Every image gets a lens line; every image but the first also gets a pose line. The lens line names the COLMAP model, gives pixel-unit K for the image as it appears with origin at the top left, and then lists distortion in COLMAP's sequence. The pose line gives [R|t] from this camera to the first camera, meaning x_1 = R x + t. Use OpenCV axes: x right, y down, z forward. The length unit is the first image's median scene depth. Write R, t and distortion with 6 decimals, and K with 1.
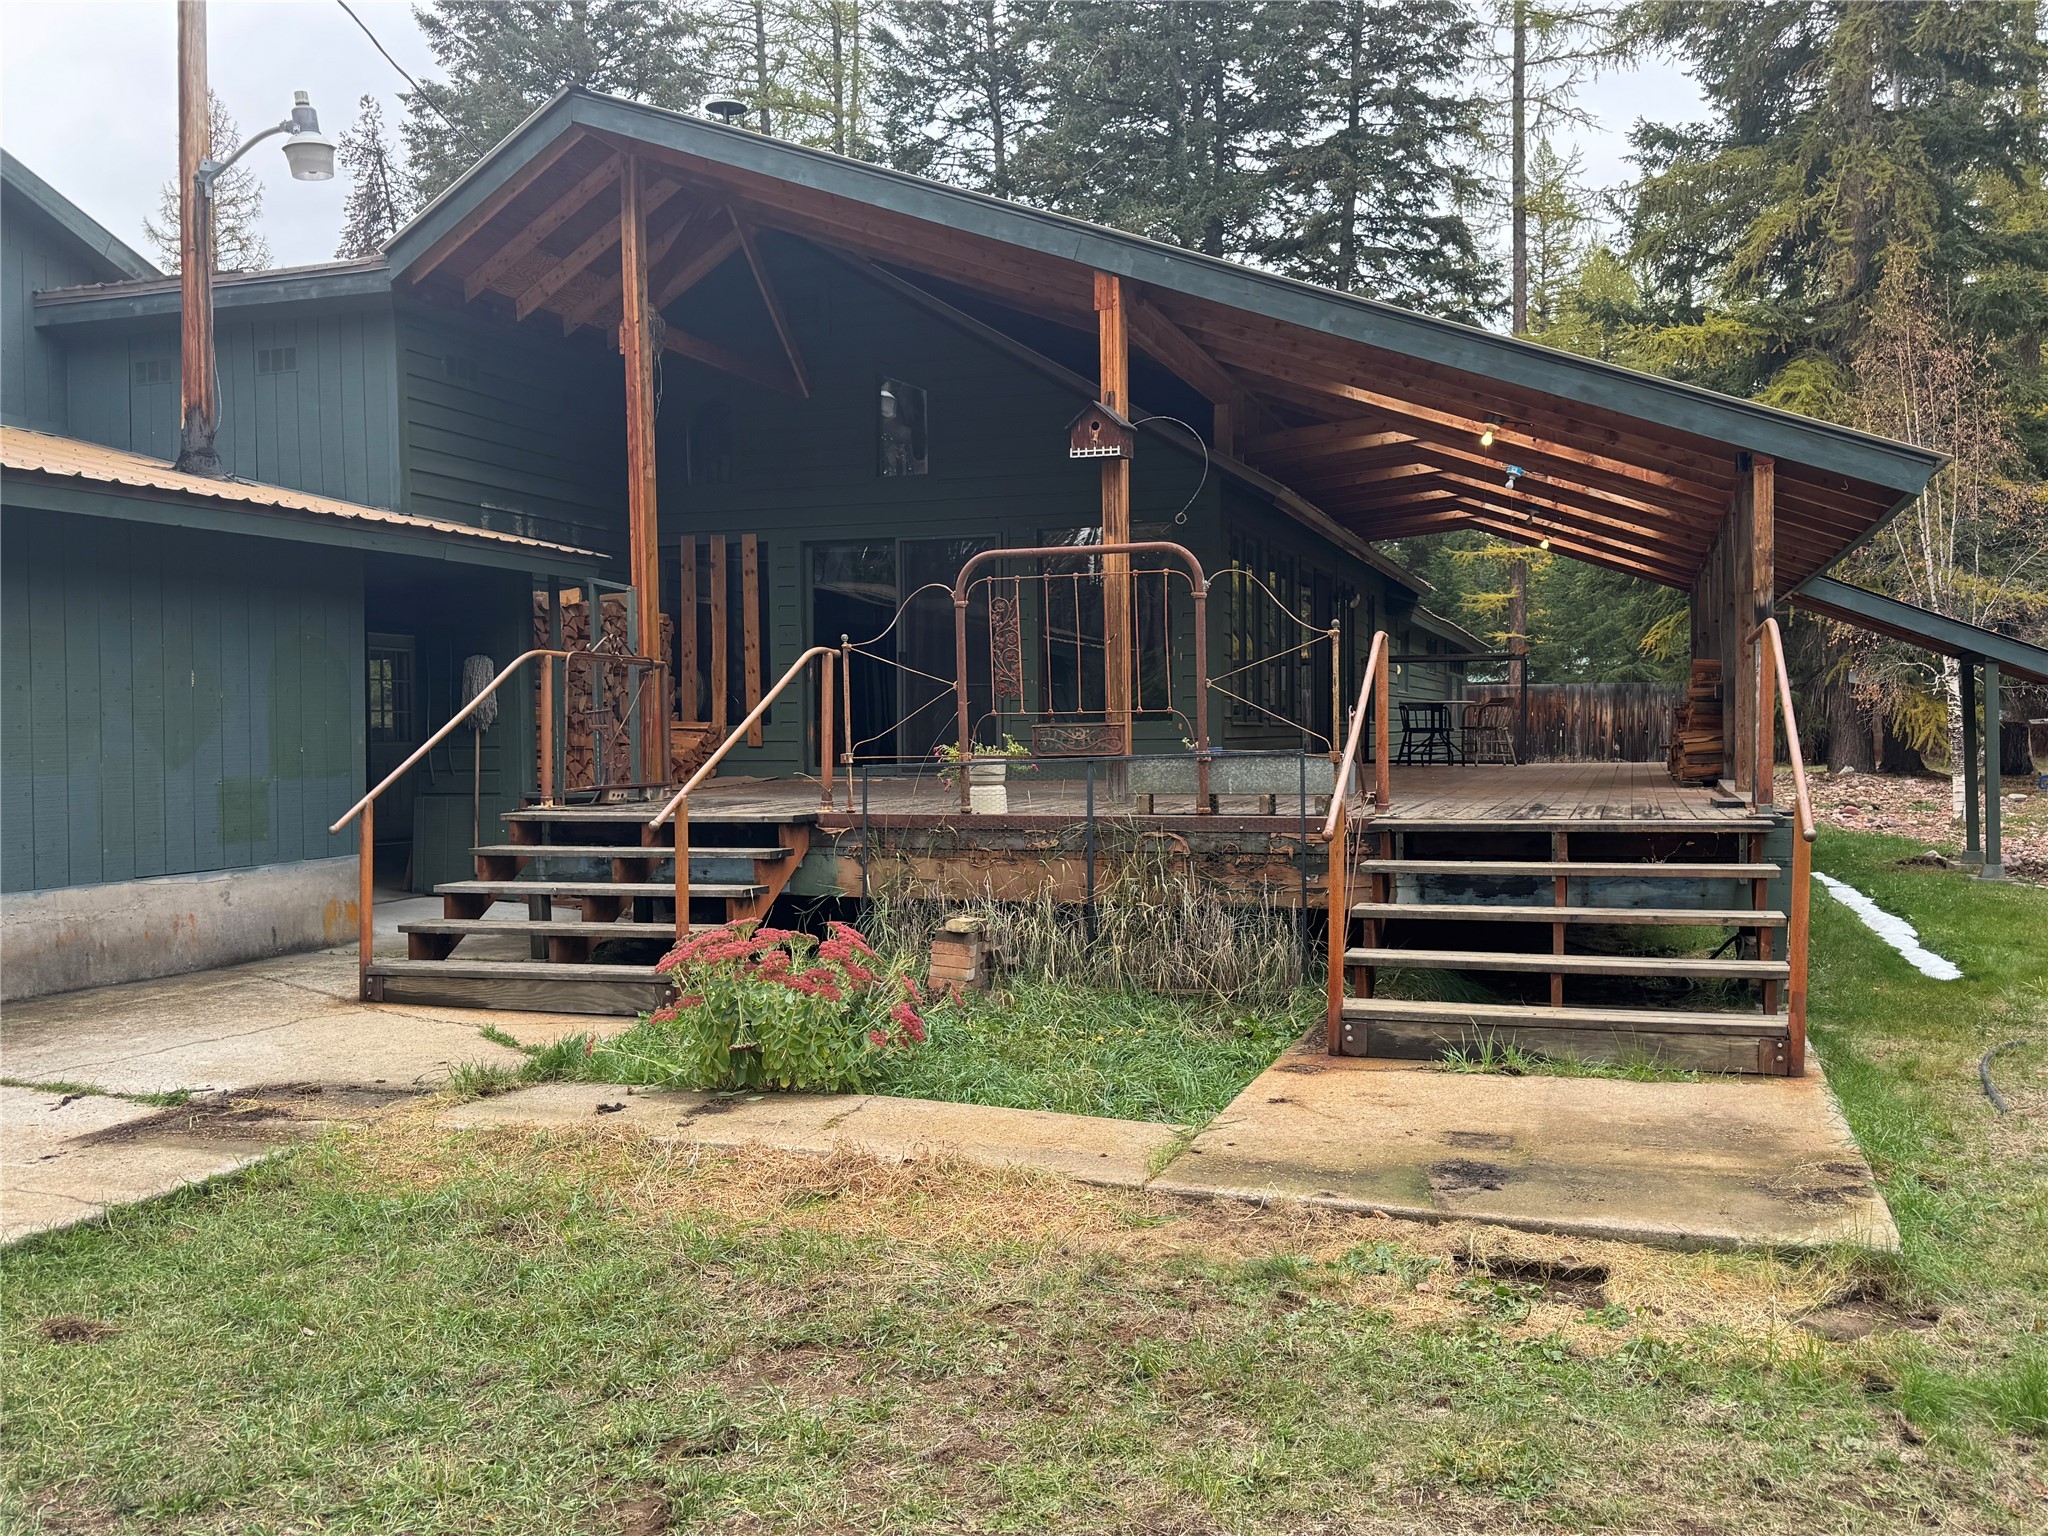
lens RADIAL K [[1691.5, 0, 1024.0], [0, 1691.5, 768.0], [0, 0, 1]] dist [0.162623, -0.310944]
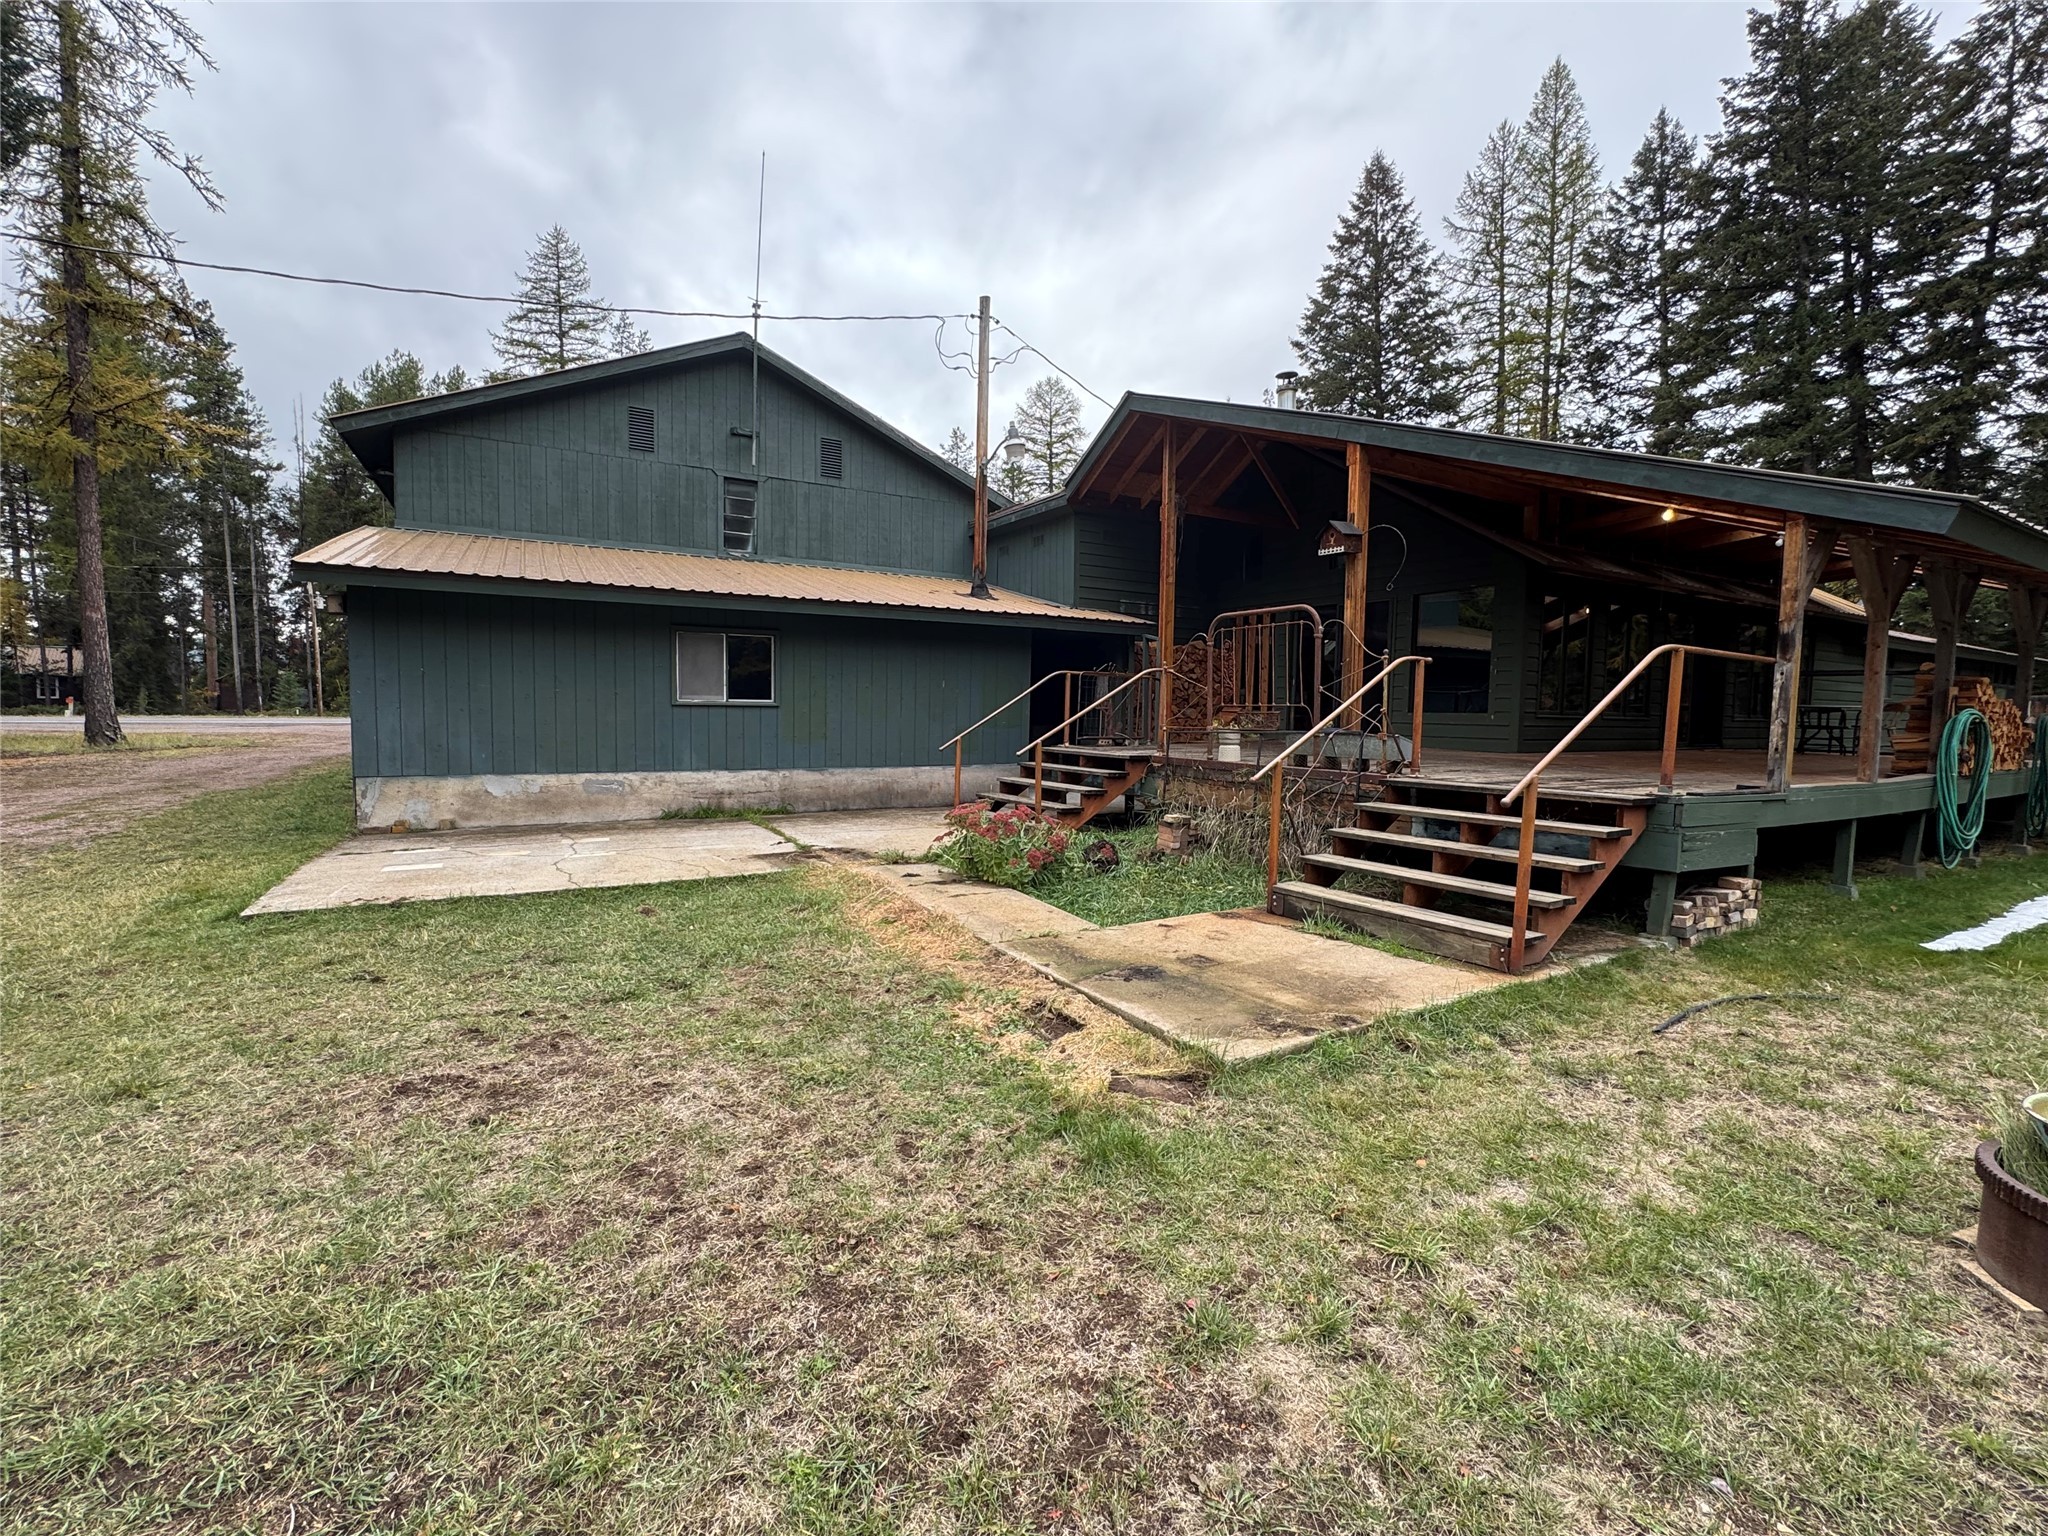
lens RADIAL K [[894.8, 0, 1024.0], [0, 894.8, 768.0], [0, 0, 1]] dist [-0.001183, -0.000267]
pose [[0.764004, 0.065974, -0.641830, 0.385151], [-0.039735, 0.997681, 0.055254, -0.008593], [0.643987, -0.016712, 0.764854, 0.121462]]
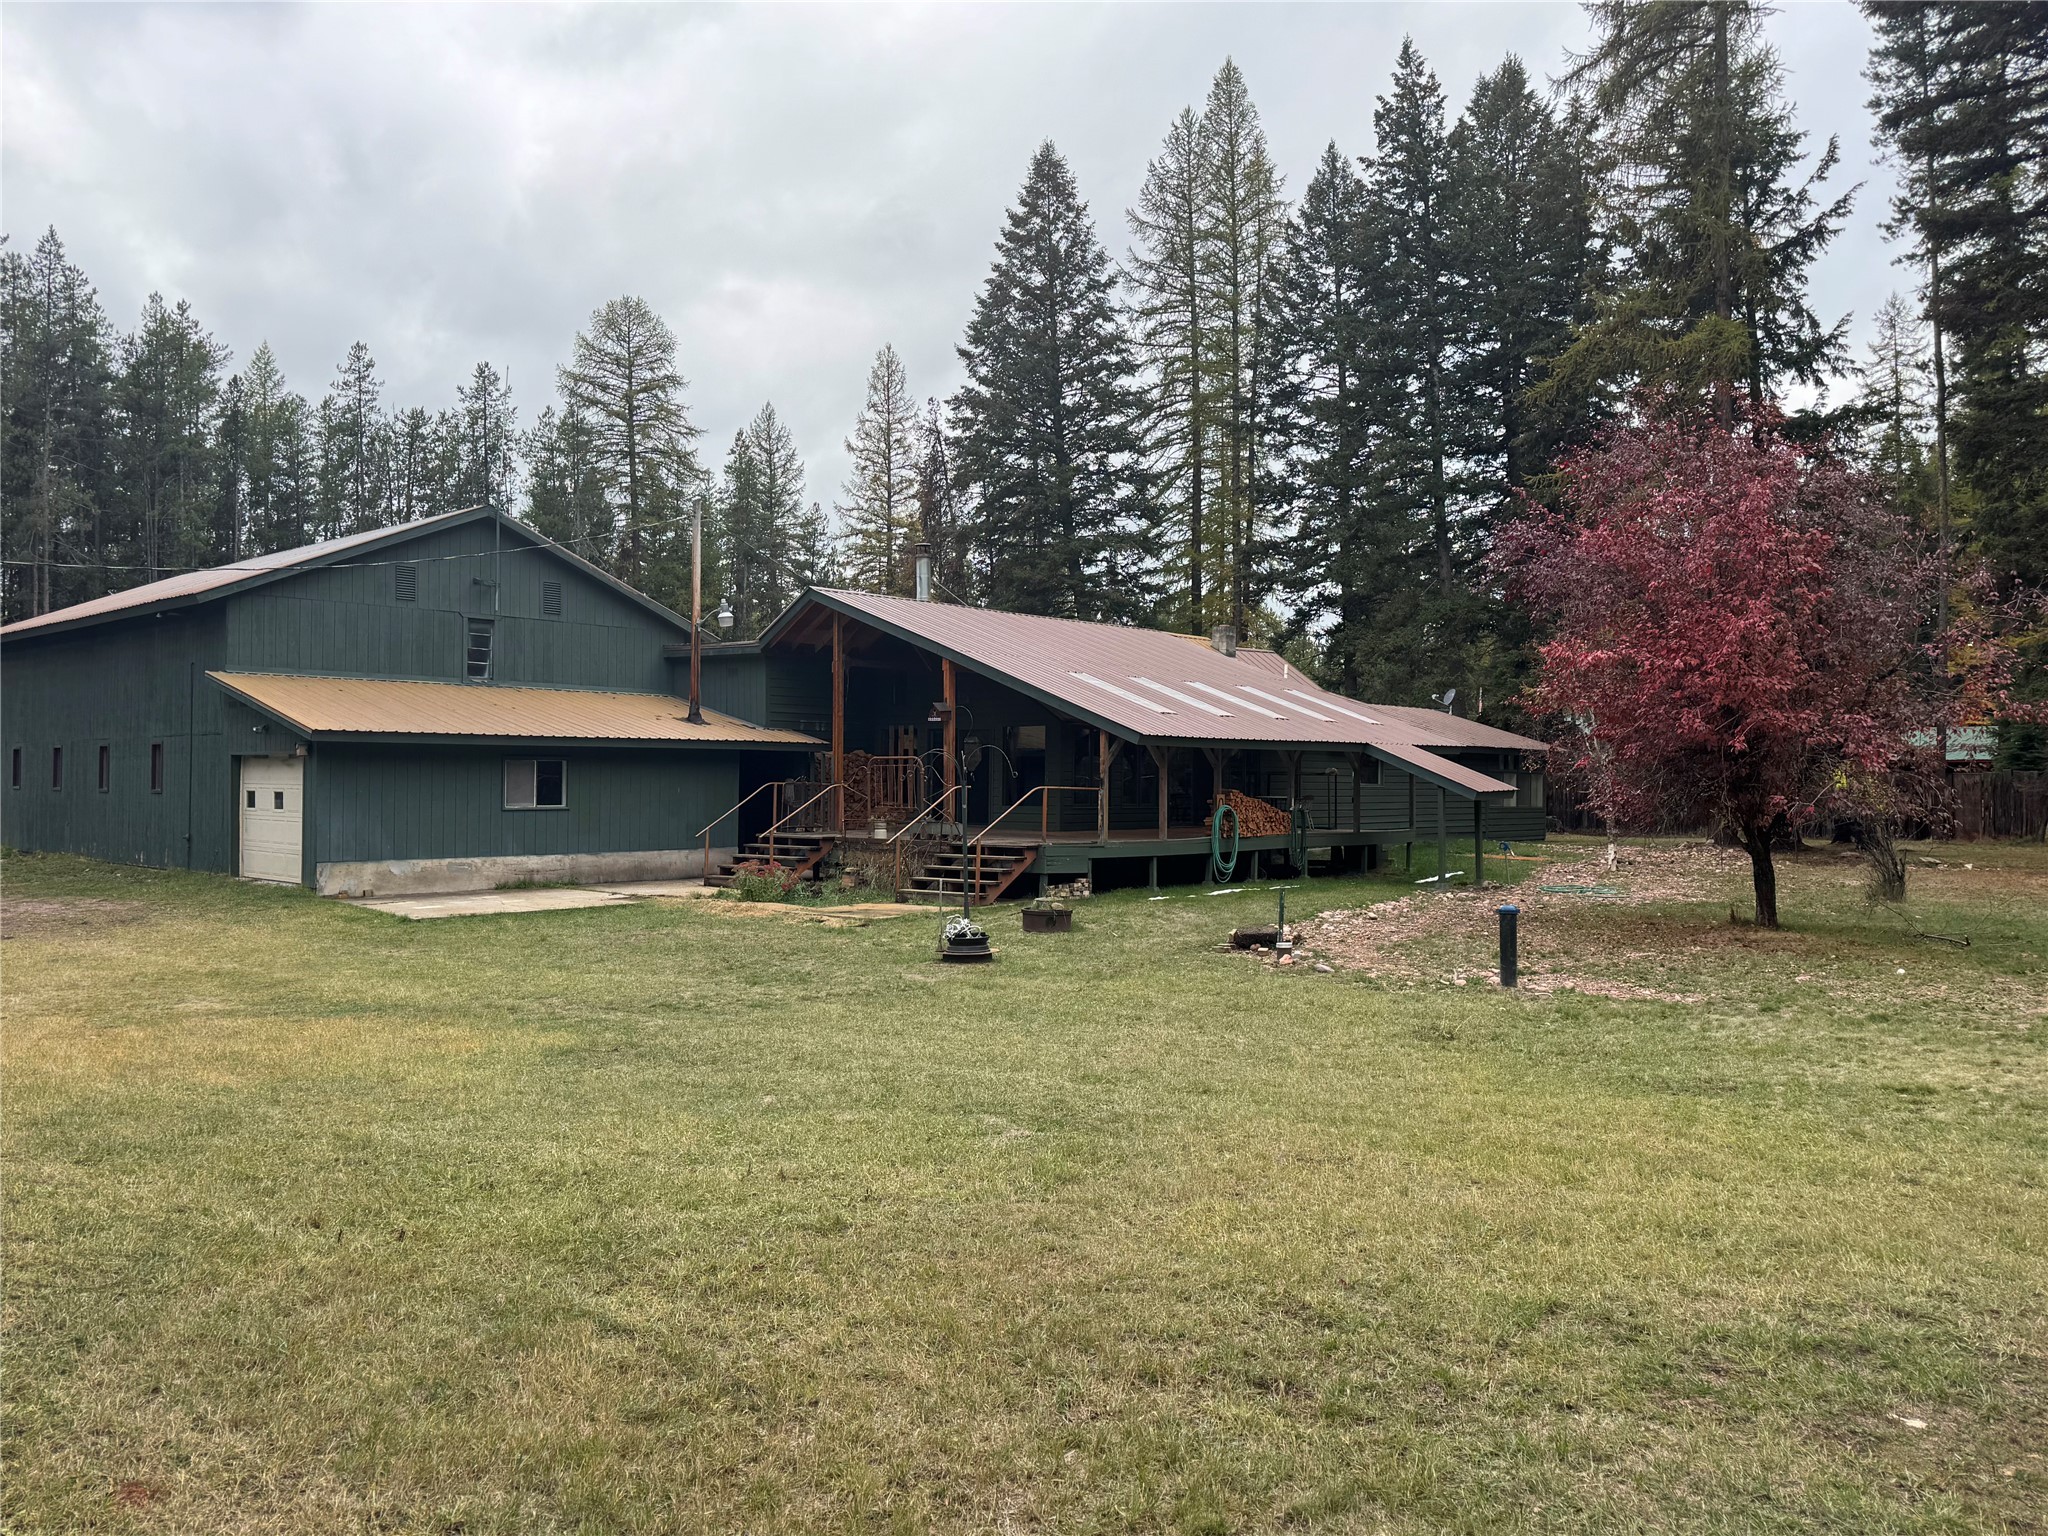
lens RADIAL K [[1642.4, 0, 1024.0], [0, 1642.4, 768.0], [0, 0, 1]] dist [0.176345, 0.000017]
pose [[0.918401, 0.015207, -0.395357, 1.321216], [-0.026425, 0.999387, -0.022945, -0.037722], [0.394766, 0.031520, 0.918241, -1.586965]]
